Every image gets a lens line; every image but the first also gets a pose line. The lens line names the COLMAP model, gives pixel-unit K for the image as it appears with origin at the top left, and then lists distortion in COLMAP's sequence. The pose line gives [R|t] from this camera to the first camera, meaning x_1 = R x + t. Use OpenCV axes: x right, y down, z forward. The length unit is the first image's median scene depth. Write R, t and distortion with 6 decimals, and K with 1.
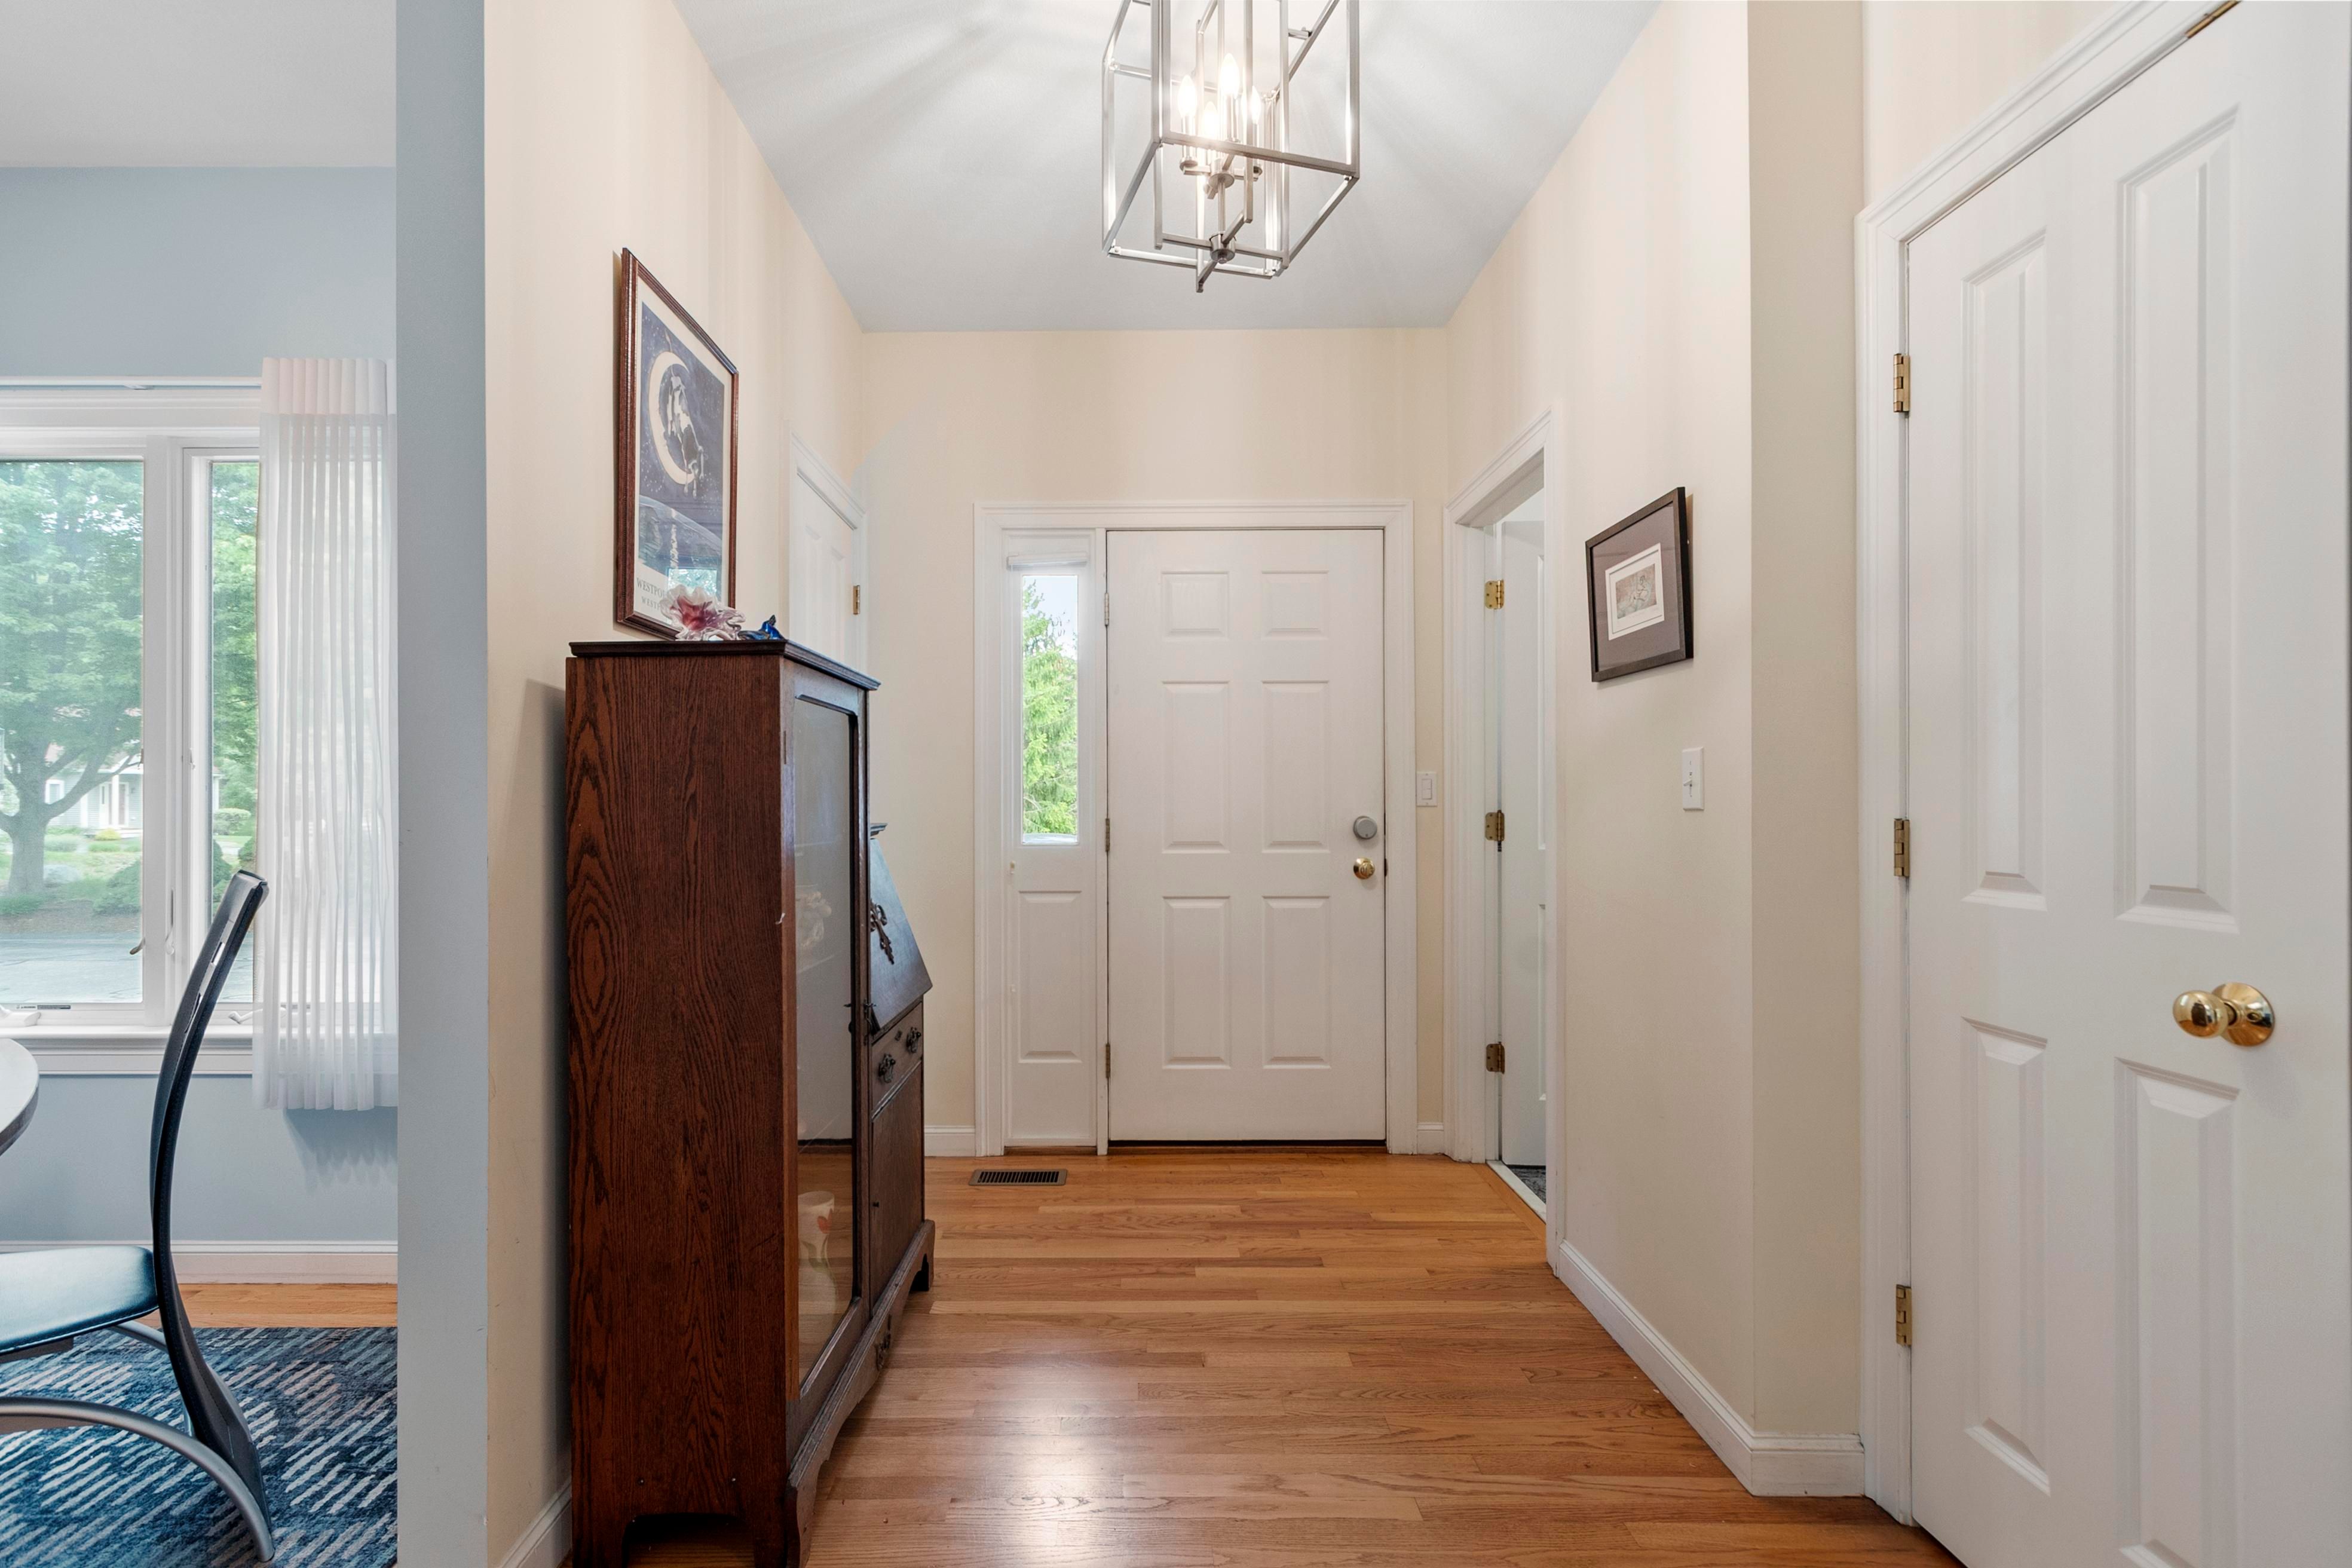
lens RADIAL K [[1038.9, 0, 1122.9], [0, 1038.9, 801.0], [0, 0, 1]] dist [0.001209, -0.000148]
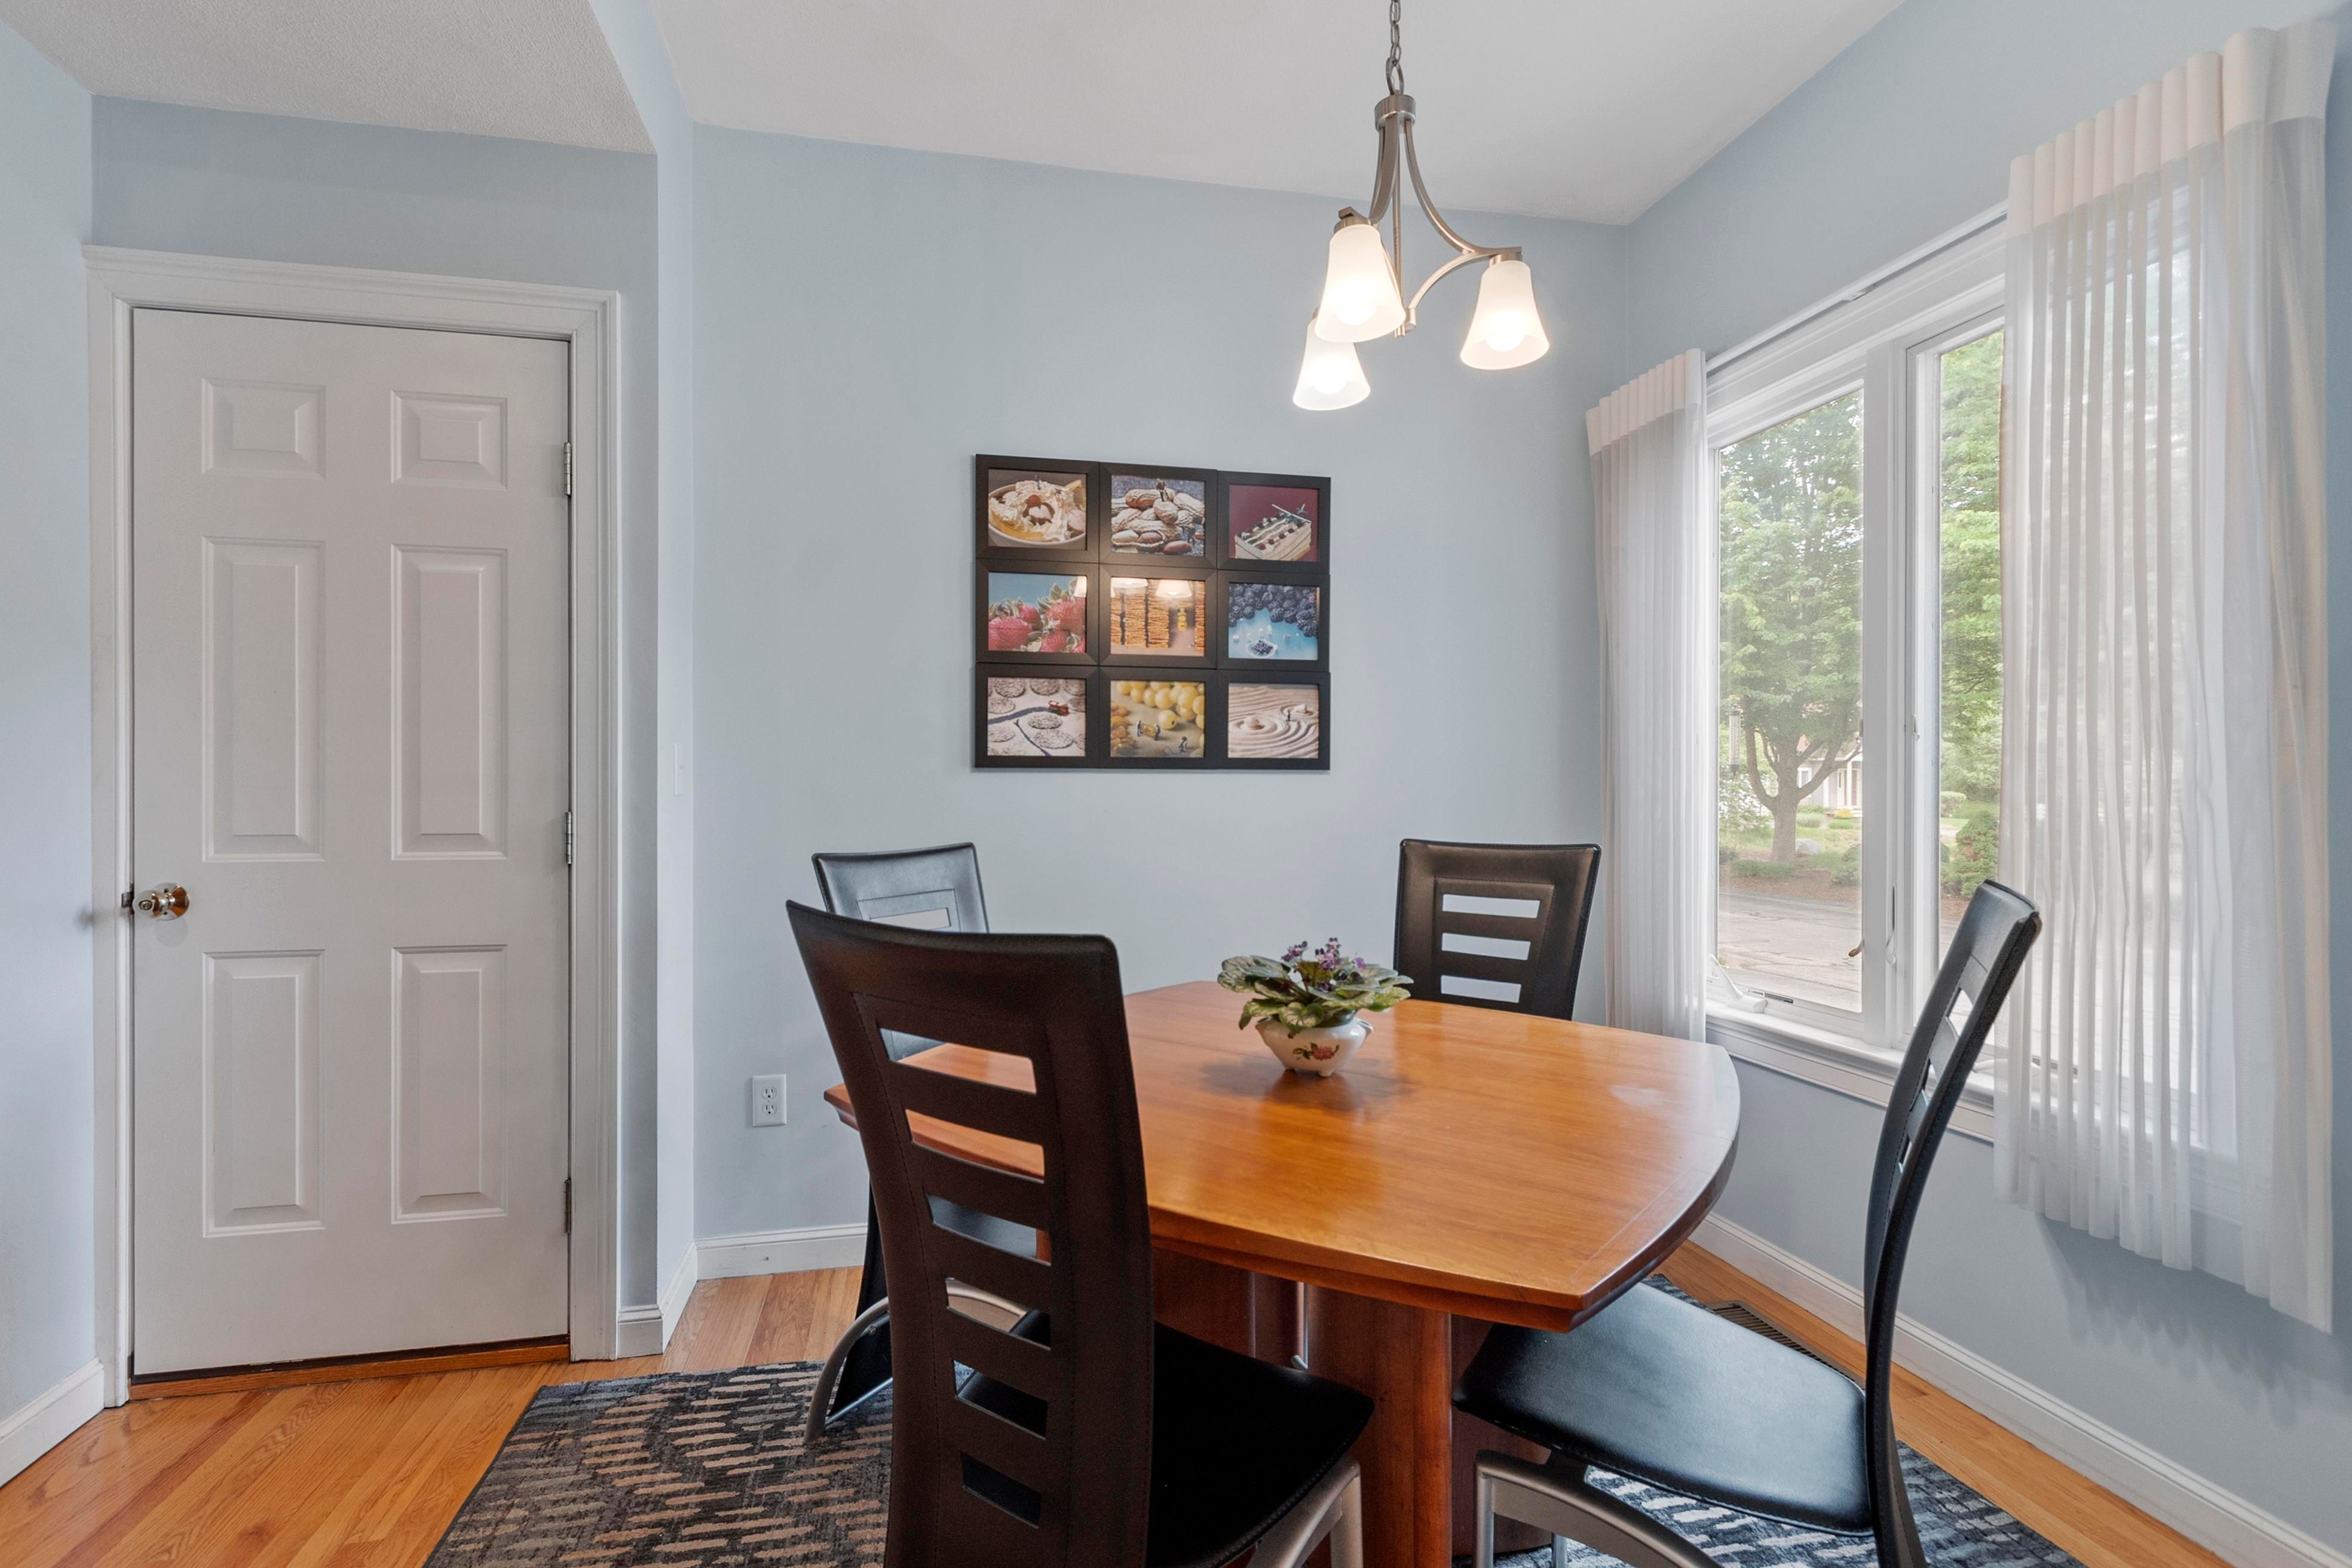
lens RADIAL K [[1034.4, 0, 1132.0], [0, 1034.4, 790.3], [0, 0, 1]] dist [0.000066, 0.001437]
pose [[0.193648, 0.003969, -0.981063, -0.188134], [0.001110, 0.999990, 0.004264, 0.006409], [0.981070, -0.001914, 0.193642, 0.206407]]
